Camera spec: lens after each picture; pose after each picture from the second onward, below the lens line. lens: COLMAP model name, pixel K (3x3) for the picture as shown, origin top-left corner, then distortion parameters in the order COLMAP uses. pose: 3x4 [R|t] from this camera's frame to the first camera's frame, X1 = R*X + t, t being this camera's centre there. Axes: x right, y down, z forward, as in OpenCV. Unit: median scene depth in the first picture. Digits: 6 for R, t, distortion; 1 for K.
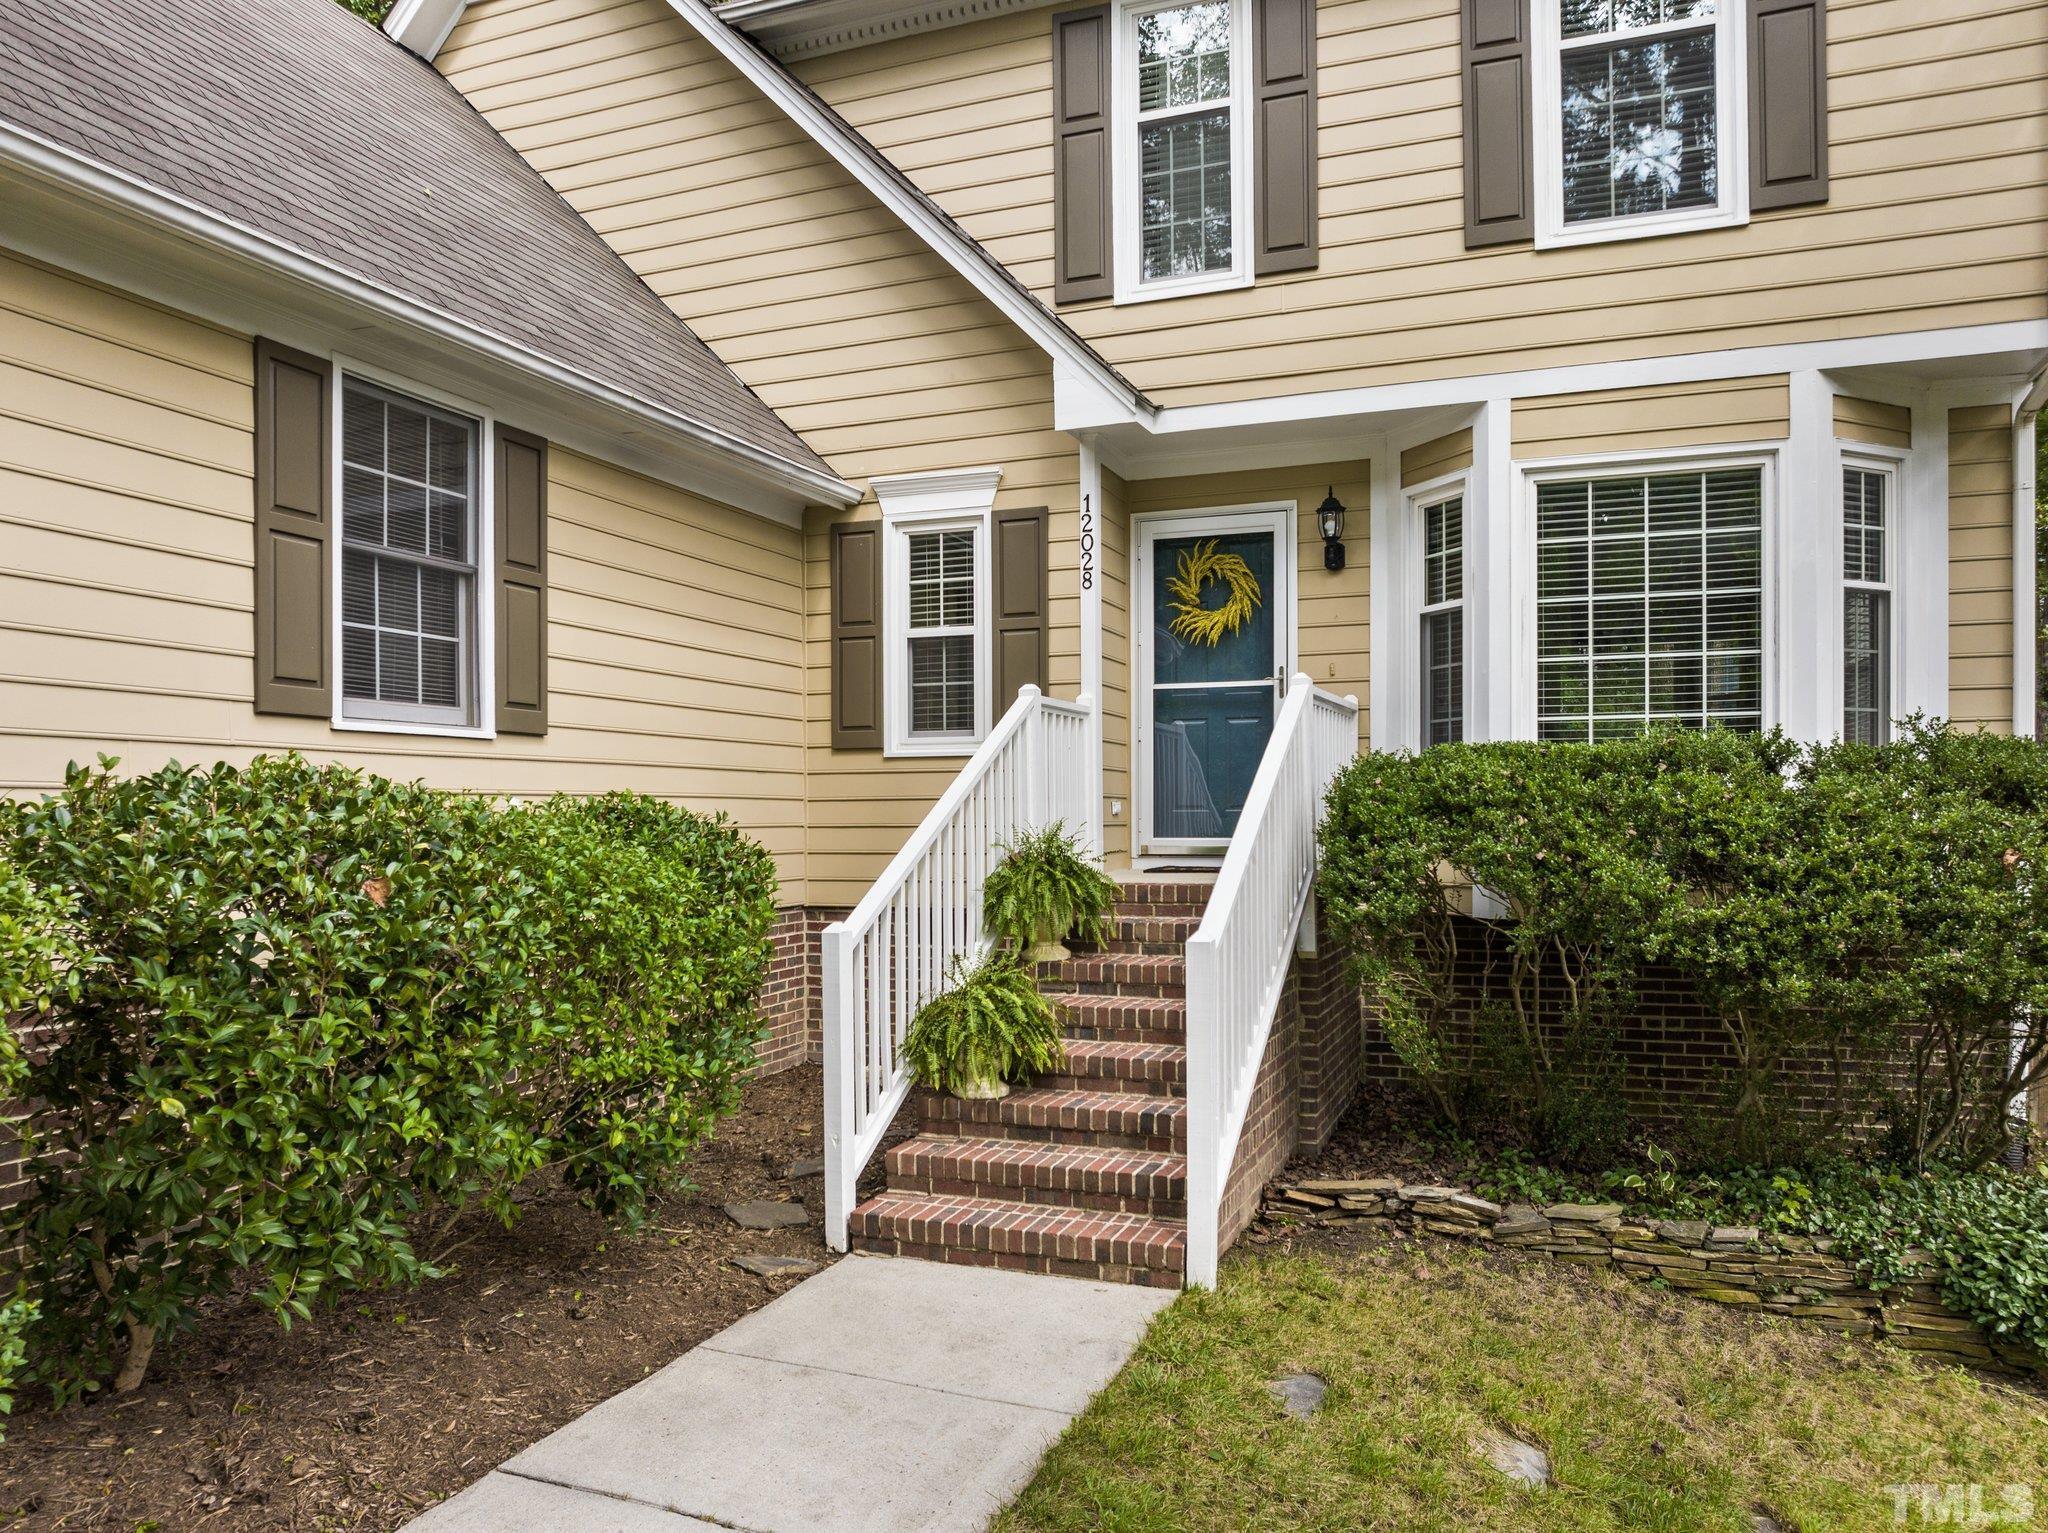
lens RADIAL K [[1425.9, 0, 1024.0], [0, 1425.9, 766.5], [0, 0, 1]] dist [-0.008179, -0.005867]
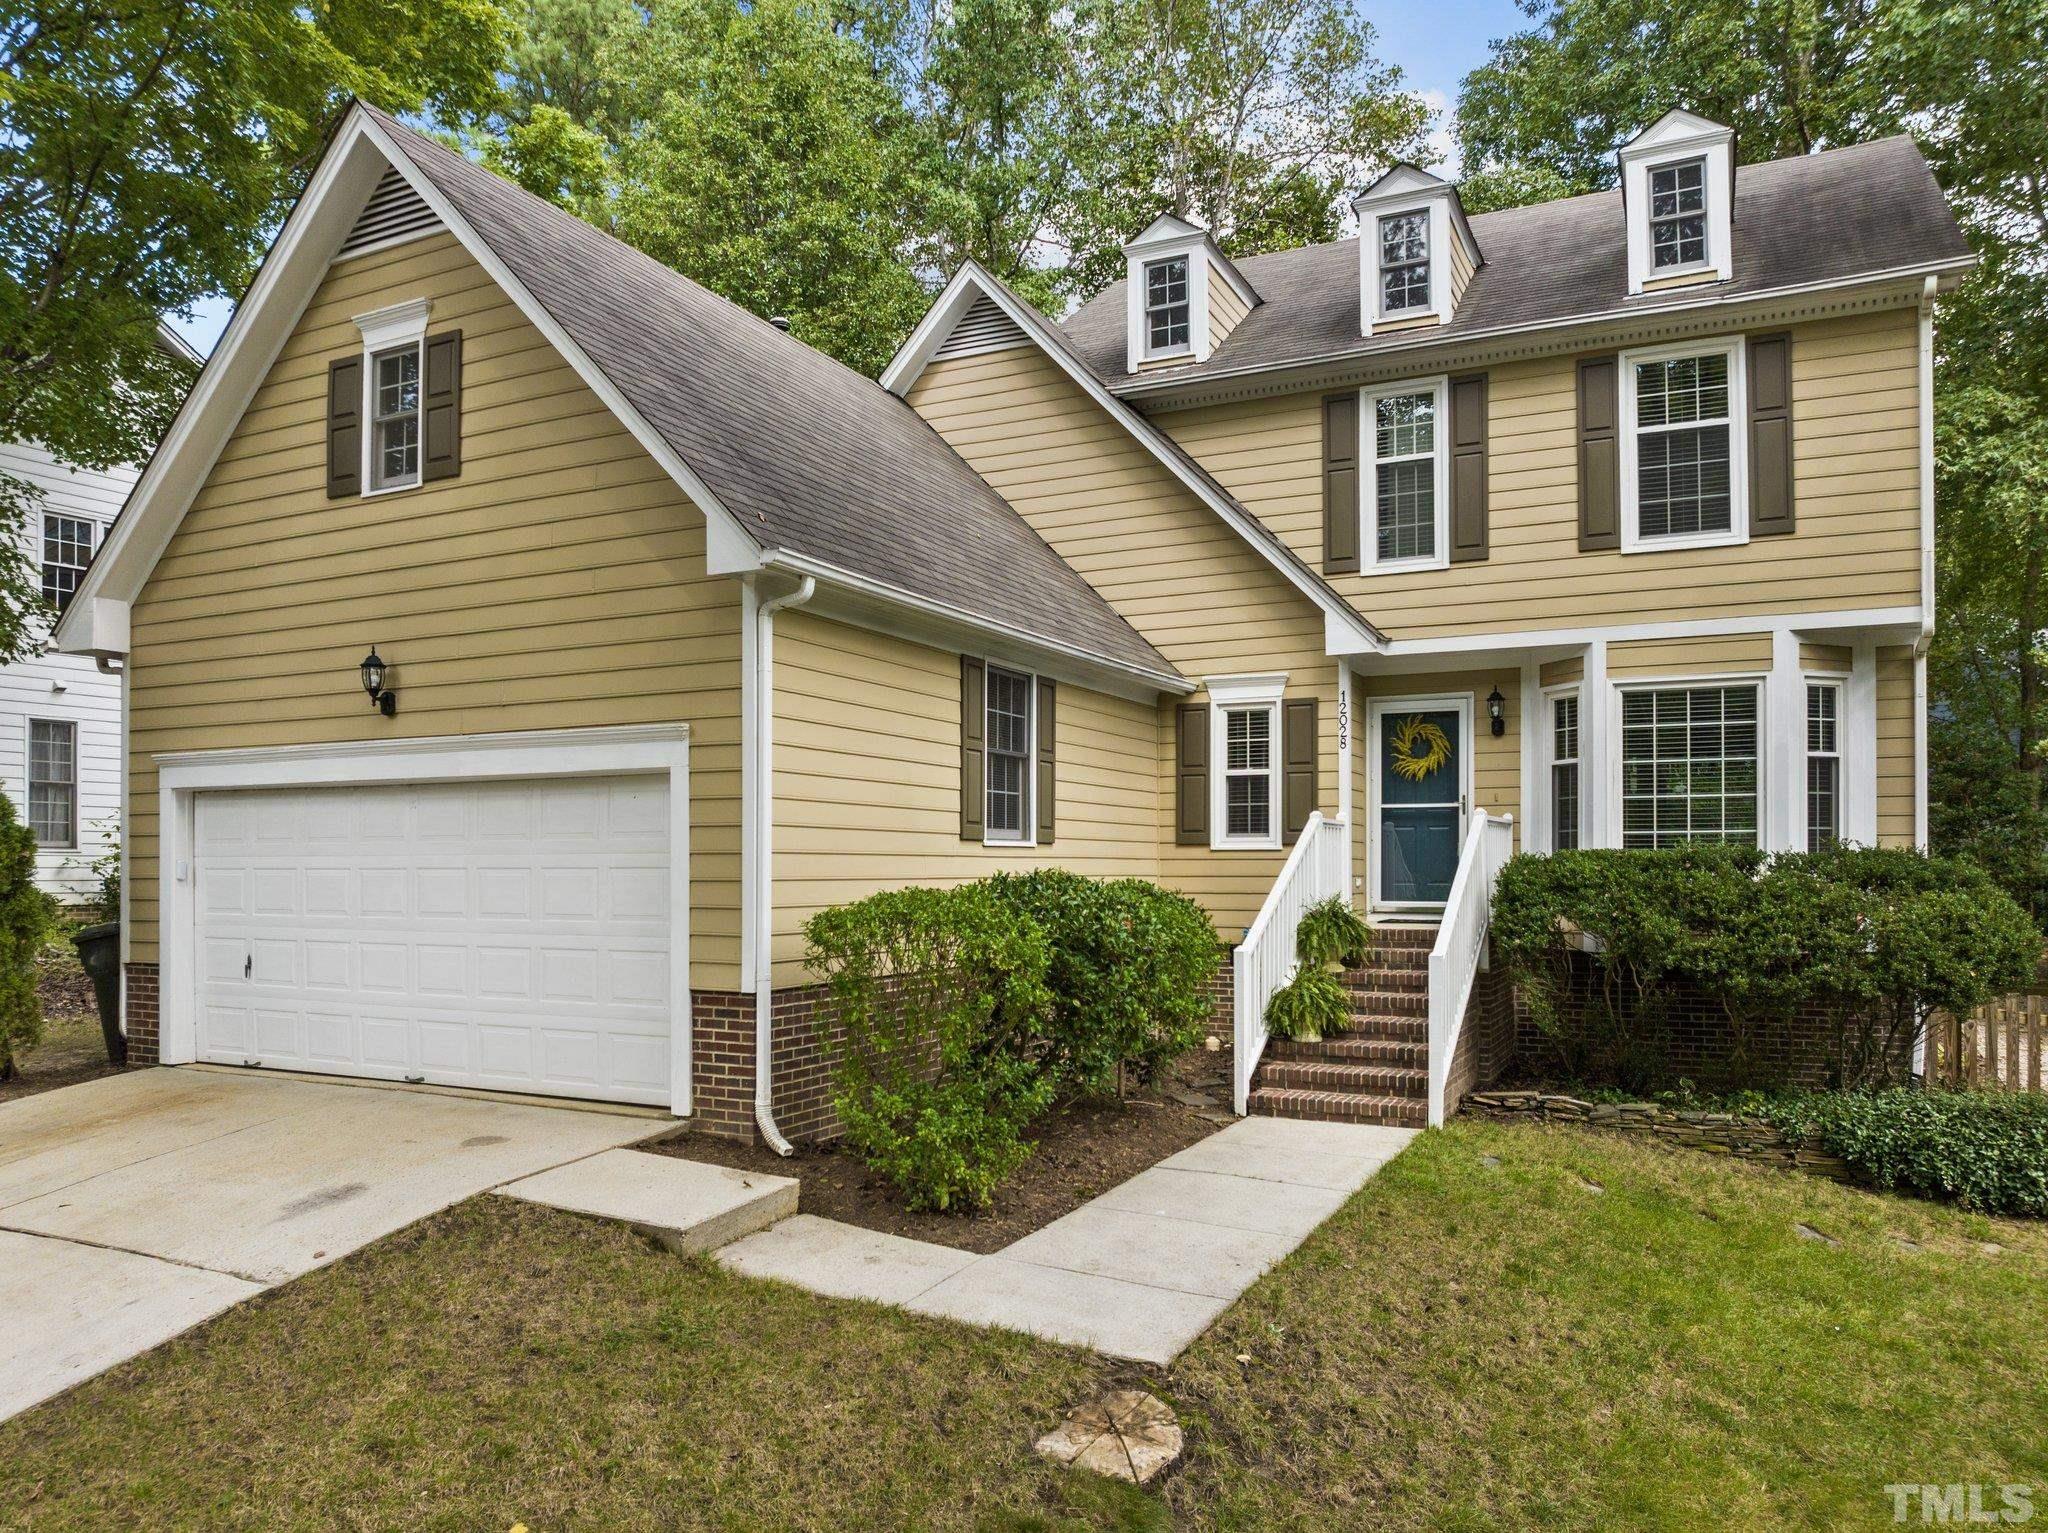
lens RADIAL K [[1455.3, 0, 1036.0], [0, 1455.3, 808.5], [0, 0, 1]] dist [-0.000678, -0.051859]
pose [[0.996730, 0.001873, -0.080788, -0.196886], [-0.002355, 0.999980, -0.005876, -0.052188], [0.080776, 0.006048, 0.996714, -0.789788]]
